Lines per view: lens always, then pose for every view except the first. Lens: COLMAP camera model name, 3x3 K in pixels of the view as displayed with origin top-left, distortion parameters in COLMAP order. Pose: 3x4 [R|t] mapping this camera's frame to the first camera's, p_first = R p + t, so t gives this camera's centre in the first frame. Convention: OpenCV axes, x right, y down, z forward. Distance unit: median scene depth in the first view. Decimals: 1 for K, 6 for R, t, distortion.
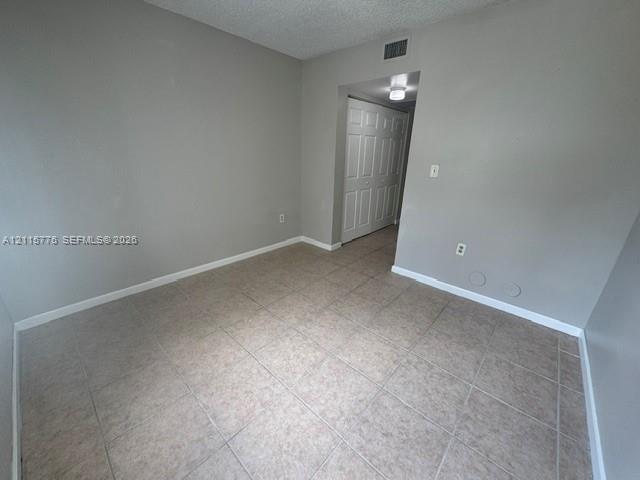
lens RADIAL K [[253.8, 0, 317.4], [0, 253.8, 237.0], [0, 0, 1]] dist [-0.014220, 0.001428]
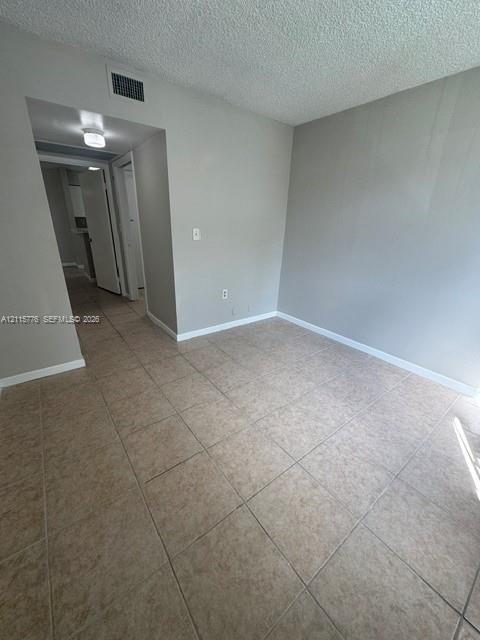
lens RADIAL K [[253.8, 0, 241.7], [0, 253.8, 319.0], [0, 0, 1]] dist [-0.014220, 0.001428]
pose [[0.181673, -0.373173, 0.909800, -0.704720], [0.296276, 0.902977, 0.311213, -0.234943], [-0.937665, 0.213013, 0.274609, 0.654678]]
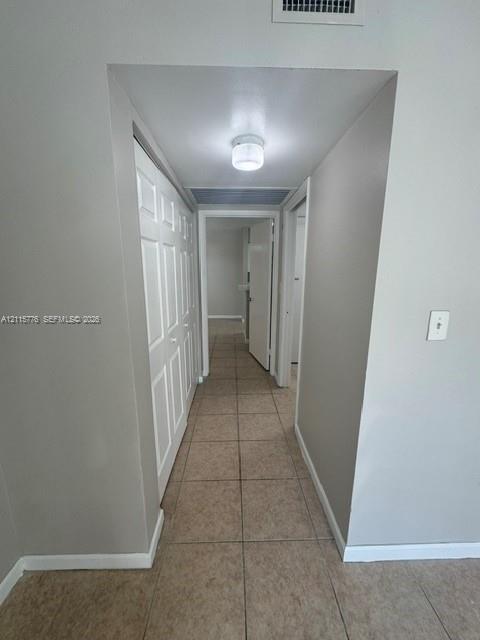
lens RADIAL K [[253.8, 0, 241.7], [0, 253.8, 318.3], [0, 0, 1]] dist [-0.014220, 0.001428]
pose [[0.718827, -0.154269, 0.677856, -0.057301], [0.239588, 0.970305, -0.033244, -0.373125], [-0.652599, 0.186303, 0.734442, 1.000391]]
